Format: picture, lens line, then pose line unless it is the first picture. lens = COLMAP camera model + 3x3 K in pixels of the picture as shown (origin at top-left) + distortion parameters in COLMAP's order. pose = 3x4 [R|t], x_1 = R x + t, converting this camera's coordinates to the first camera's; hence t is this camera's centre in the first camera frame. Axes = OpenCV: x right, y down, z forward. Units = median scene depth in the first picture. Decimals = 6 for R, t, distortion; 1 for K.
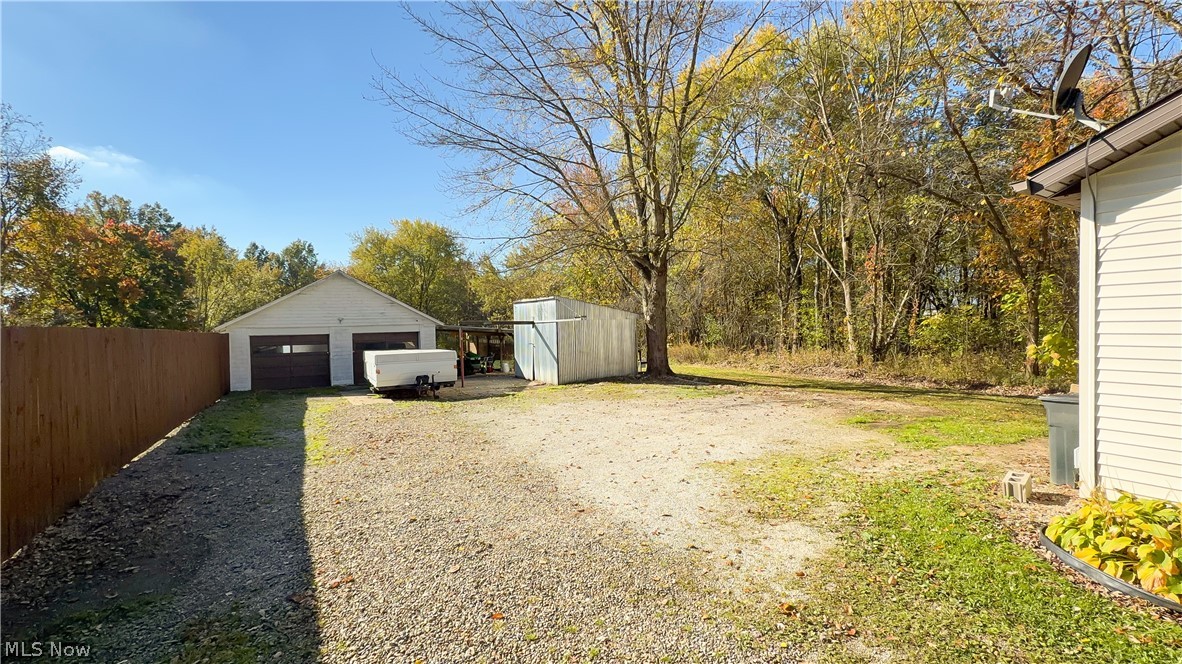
lens RADIAL K [[491.2, 0, 633.2], [0, 491.2, 336.7], [0, 0, 1]] dist [0.000102, -0.007741]
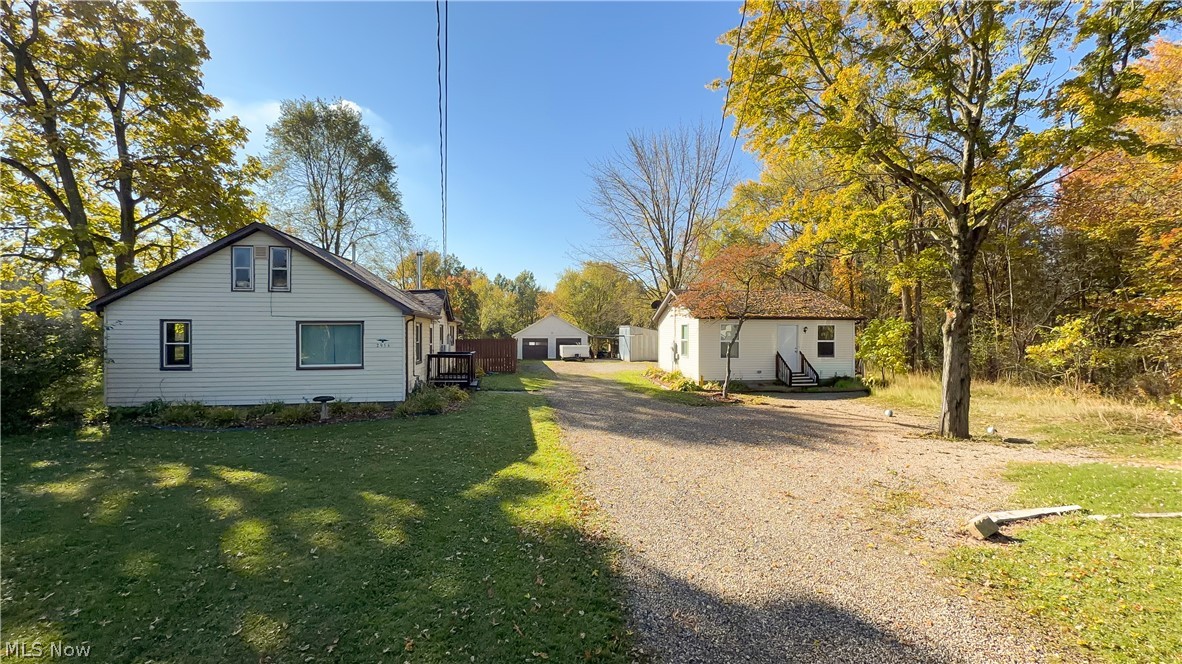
lens RADIAL K [[491.2, 0, 633.2], [0, 491.2, 336.7], [0, 0, 1]] dist [0.000102, -0.007741]
pose [[0.934424, 0.026530, -0.355172, 0.324813], [-0.031251, 0.999483, -0.007562, -0.003677], [0.354788, 0.018166, 0.934770, -0.569931]]
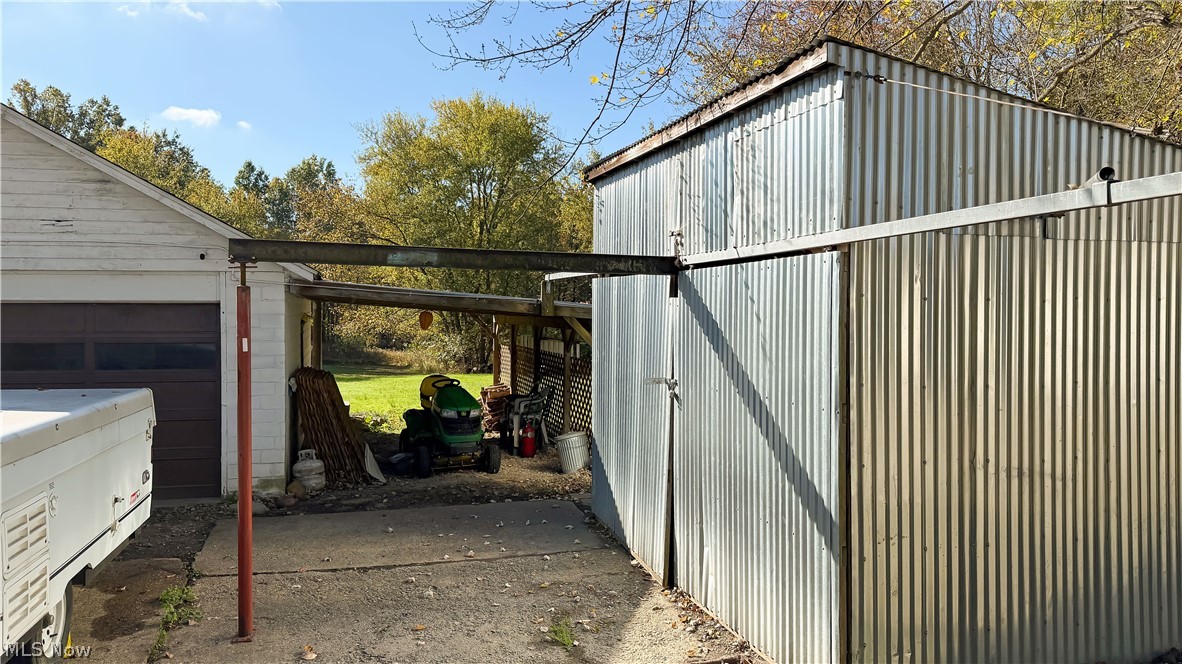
lens RADIAL K [[827.3, 0, 587.4], [0, 827.3, 315.7], [0, 0, 1]] dist [-0.005885, -0.002279]
pose [[0.946869, 0.027431, -0.320447, -0.068716], [-0.032033, 0.999445, -0.009096, -0.003236], [0.320019, 0.018878, 0.947223, 0.354201]]
